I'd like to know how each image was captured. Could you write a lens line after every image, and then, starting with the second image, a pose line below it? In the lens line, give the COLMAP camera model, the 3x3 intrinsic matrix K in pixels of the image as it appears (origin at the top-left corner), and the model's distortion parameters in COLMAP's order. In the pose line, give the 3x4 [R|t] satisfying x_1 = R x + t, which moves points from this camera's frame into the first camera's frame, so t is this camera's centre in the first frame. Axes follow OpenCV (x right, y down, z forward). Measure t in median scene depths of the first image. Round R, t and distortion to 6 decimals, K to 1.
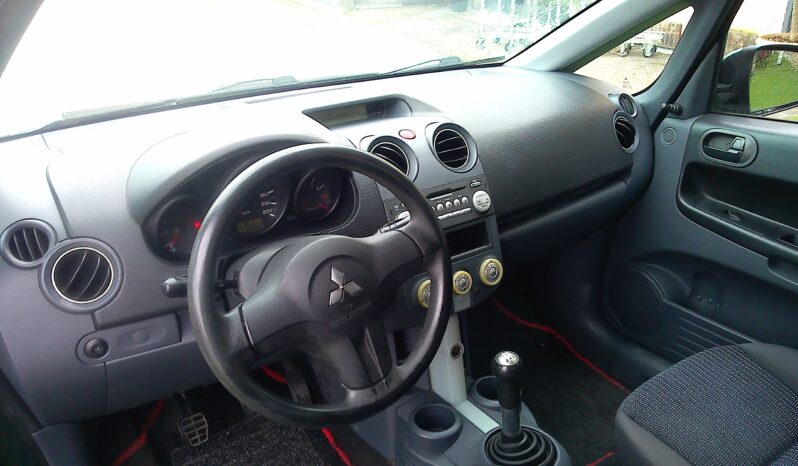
lens RADIAL K [[666.7, 0, 435.9], [0, 666.7, 233.4], [0, 0, 1]] dist [0.005025, -0.001113]
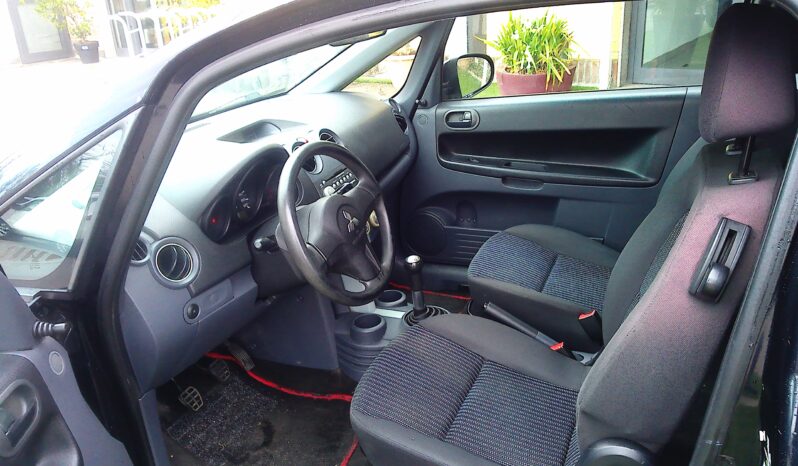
lens RADIAL K [[666.7, 0, 435.9], [0, 666.7, 233.4], [0, 0, 1]] dist [0.005025, -0.001113]
pose [[0.826888, -0.248519, 0.504474, -0.507457], [0.271050, 0.962108, 0.029683, 0.073406], [-0.492735, 0.112193, 0.862916, -0.342633]]
